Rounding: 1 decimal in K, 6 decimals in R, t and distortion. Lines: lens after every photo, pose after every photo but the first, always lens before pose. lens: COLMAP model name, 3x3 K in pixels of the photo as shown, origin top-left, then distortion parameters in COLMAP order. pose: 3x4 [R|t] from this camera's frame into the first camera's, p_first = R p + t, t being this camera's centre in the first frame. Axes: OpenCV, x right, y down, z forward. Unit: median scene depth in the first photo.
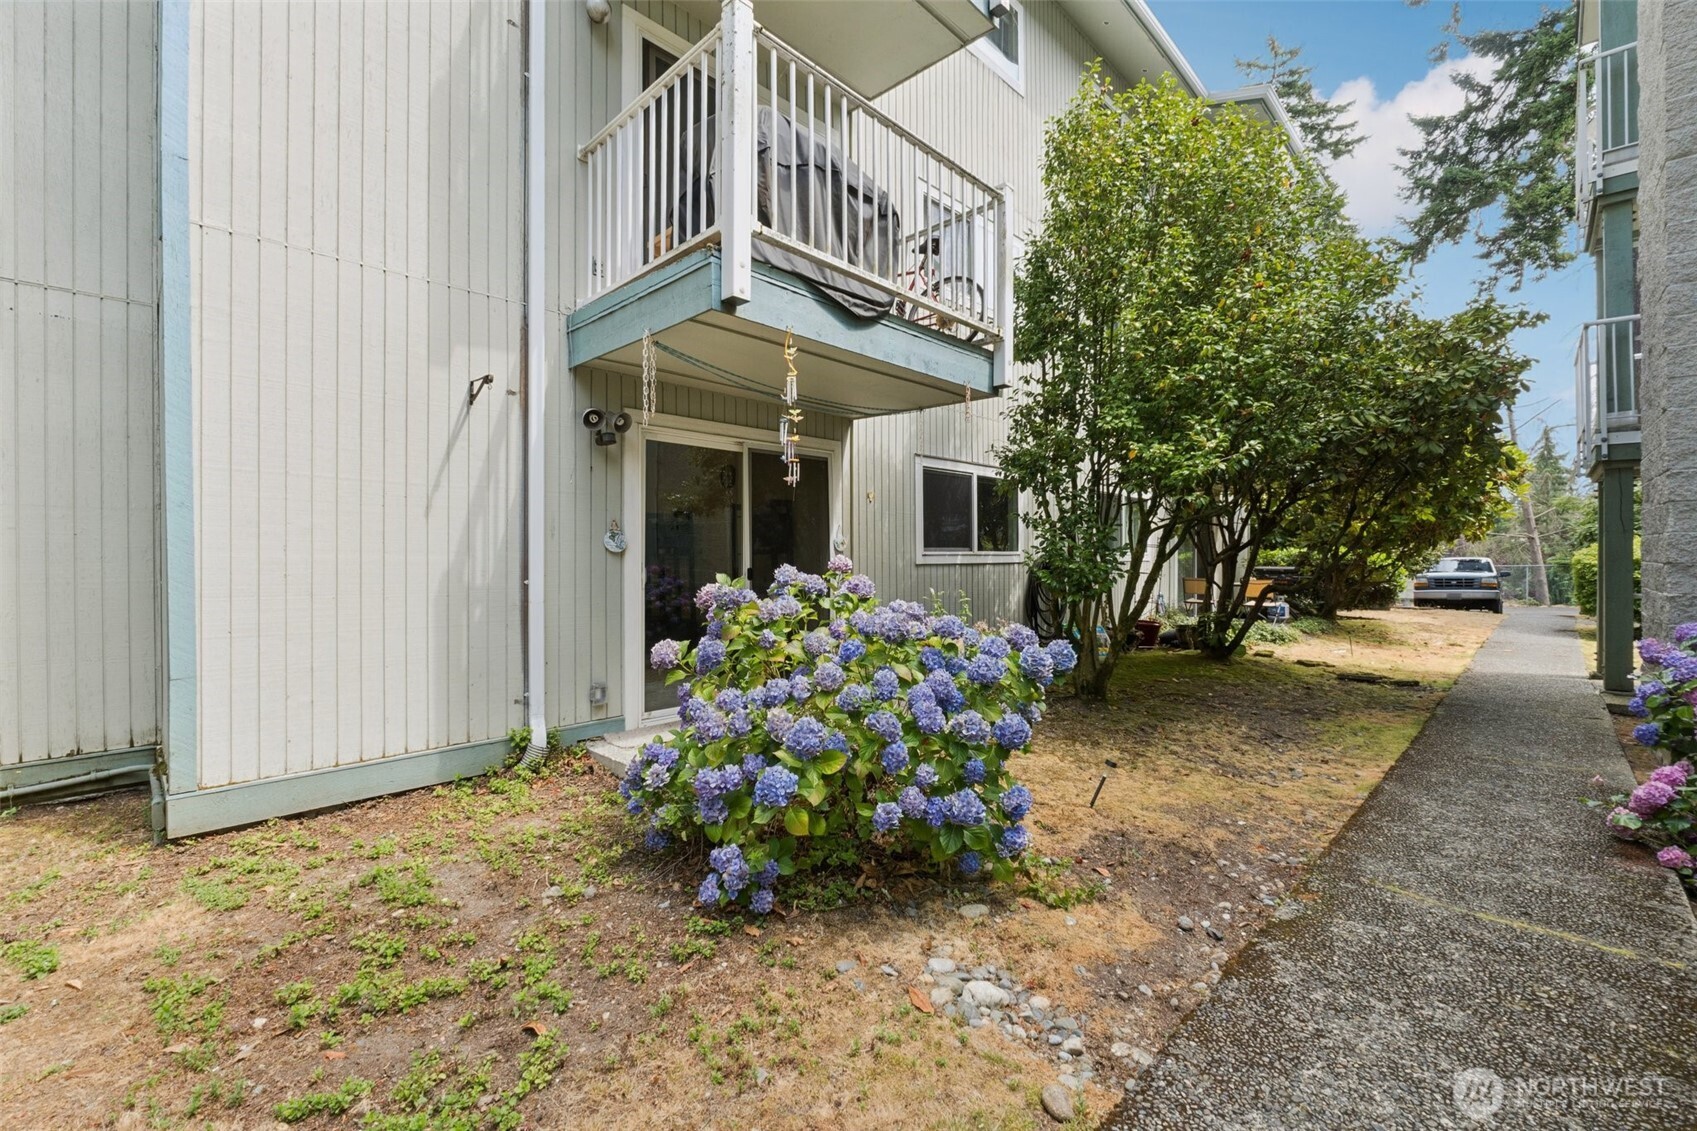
lens RADIAL K [[712.5, 0, 850.0], [0, 712.5, 557.1], [0, 0, 1]] dist [-0.009942, 0.000437]
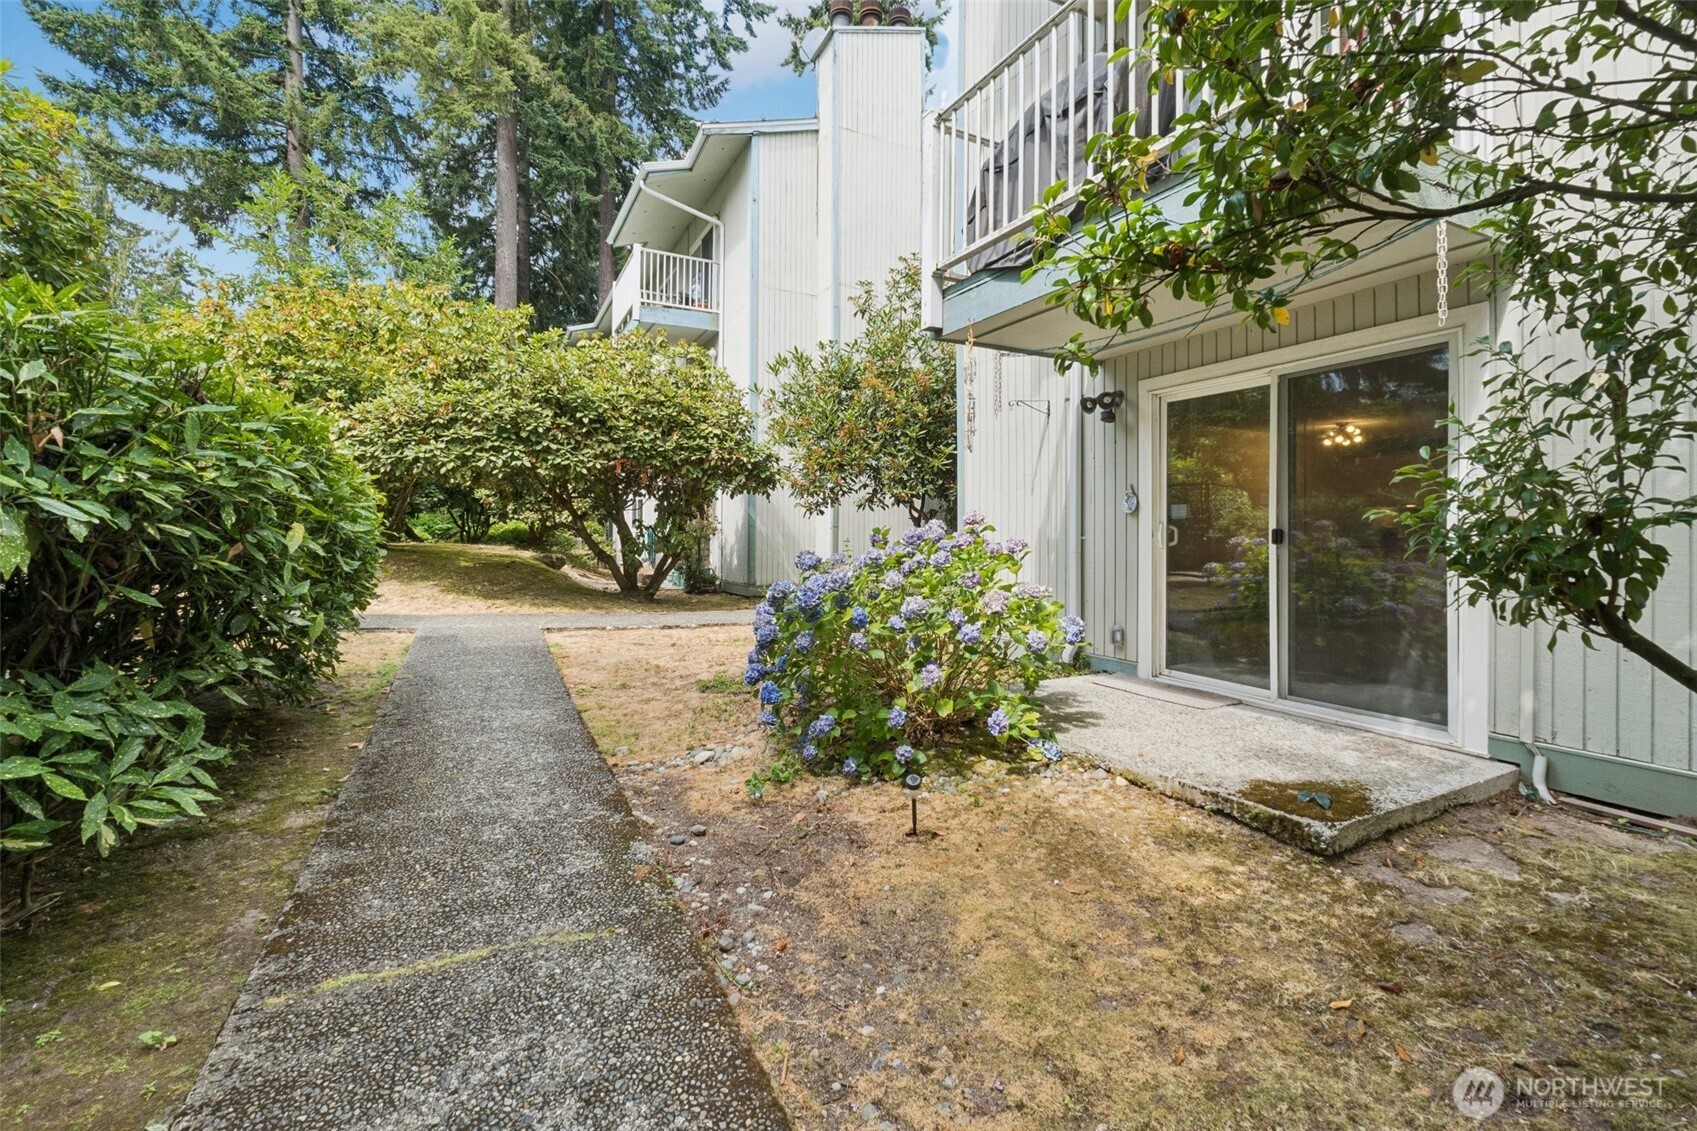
lens RADIAL K [[712.5, 0, 862.2], [0, 712.5, 532.4], [0, 0, 1]] dist [-0.009942, 0.000437]
pose [[-0.294567, 0.001391, -0.955630, 1.003479], [-0.003989, 0.999988, 0.002685, 0.025172], [0.955623, 0.004603, -0.294558, 1.073346]]
